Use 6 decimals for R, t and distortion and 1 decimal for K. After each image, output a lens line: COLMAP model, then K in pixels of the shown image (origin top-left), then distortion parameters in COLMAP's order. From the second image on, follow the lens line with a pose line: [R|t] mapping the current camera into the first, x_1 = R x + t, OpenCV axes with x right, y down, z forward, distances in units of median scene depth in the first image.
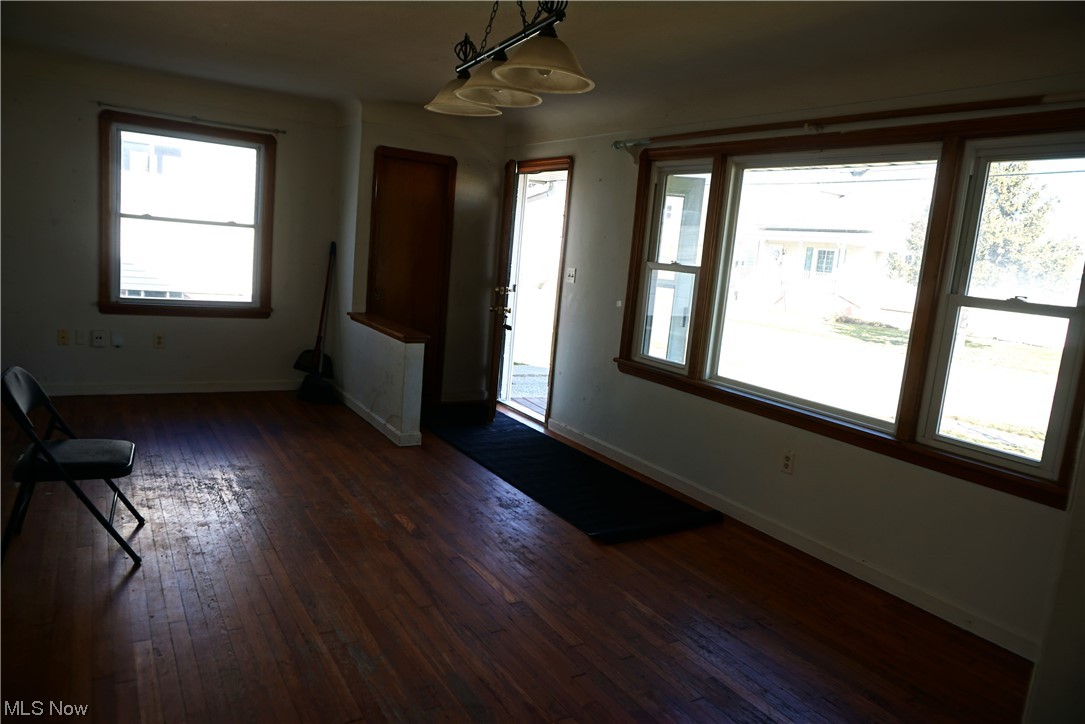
lens RADIAL K [[721.6, 0, 546.3], [0, 721.6, 358.7], [0, 0, 1]] dist [-0.052171, 0.031414]
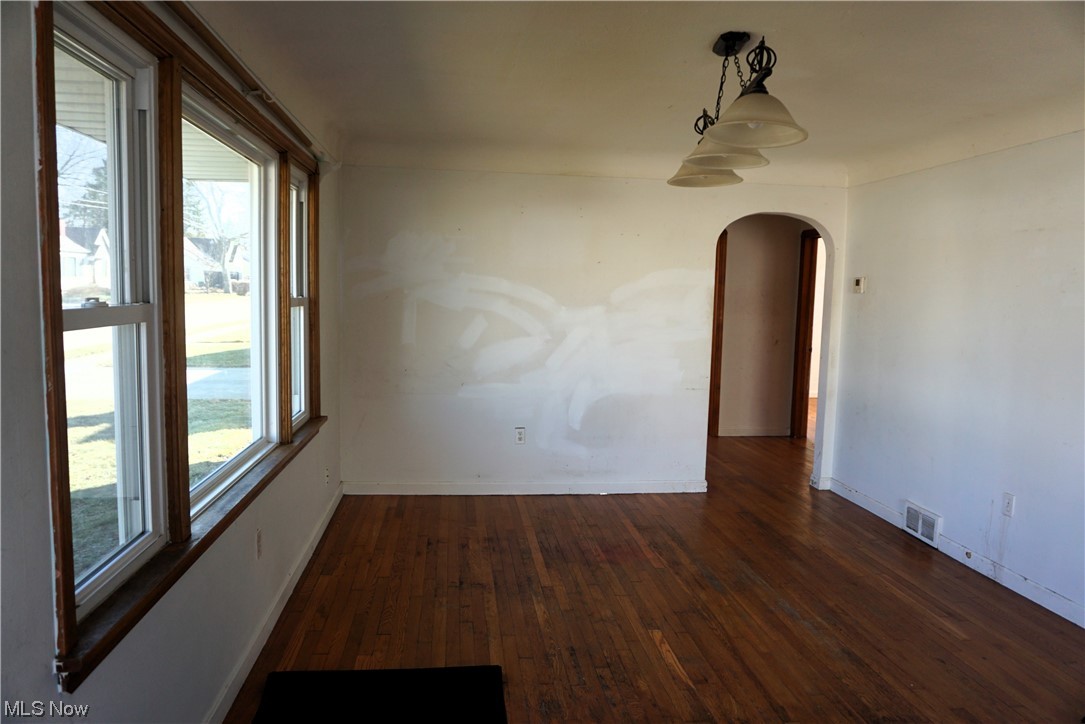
lens RADIAL K [[721.6, 0, 546.3], [0, 721.6, 358.7], [0, 0, 1]] dist [-0.052171, 0.031414]
pose [[-0.896468, -0.152602, 0.416003, -0.284779], [-0.038805, 0.962257, 0.269360, -0.335758], [-0.441406, 0.225329, -0.868555, 1.923729]]
